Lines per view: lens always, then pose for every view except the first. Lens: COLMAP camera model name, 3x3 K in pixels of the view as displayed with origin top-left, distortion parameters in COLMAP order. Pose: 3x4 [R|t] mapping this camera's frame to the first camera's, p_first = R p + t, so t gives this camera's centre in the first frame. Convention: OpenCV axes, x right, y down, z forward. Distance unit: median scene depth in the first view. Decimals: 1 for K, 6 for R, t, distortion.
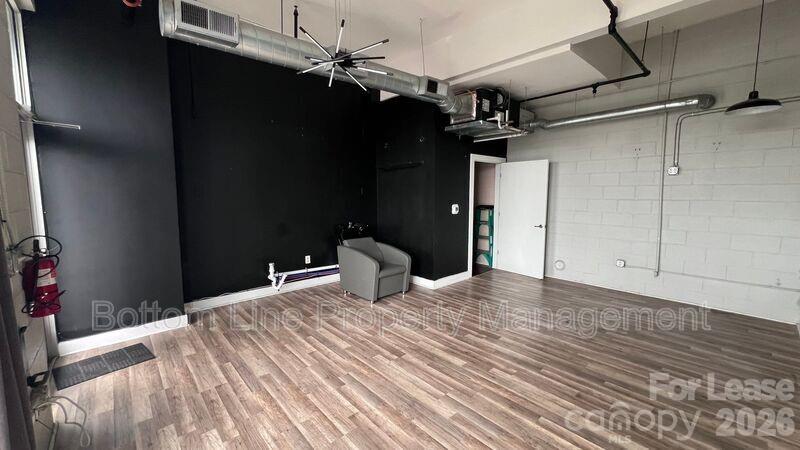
lens RADIAL K [[319.7, 0, 398.8], [0, 319.7, 225.1], [0, 0, 1]] dist [-0.001574, -0.000292]
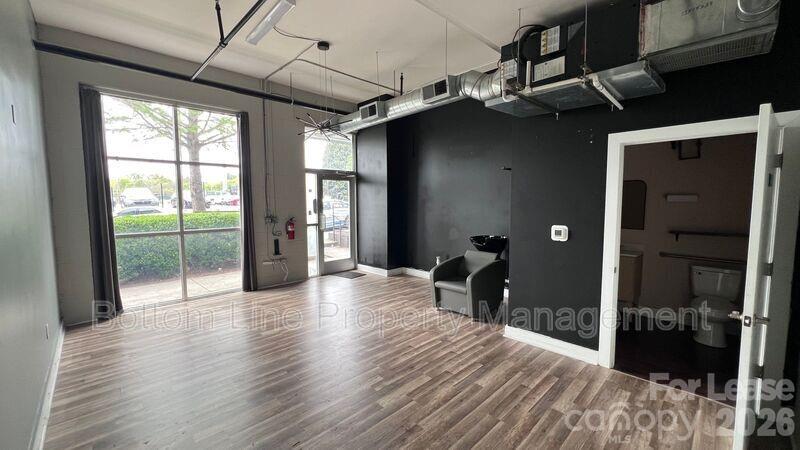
lens RADIAL K [[319.7, 0, 398.5], [0, 319.7, 222.9], [0, 0, 1]] dist [-0.001574, -0.000292]
pose [[0.039017, 0.073229, -0.996552, 1.286796], [-0.099562, 0.992633, 0.069043, -0.134620], [0.994266, 0.096525, 0.046020, 1.094119]]
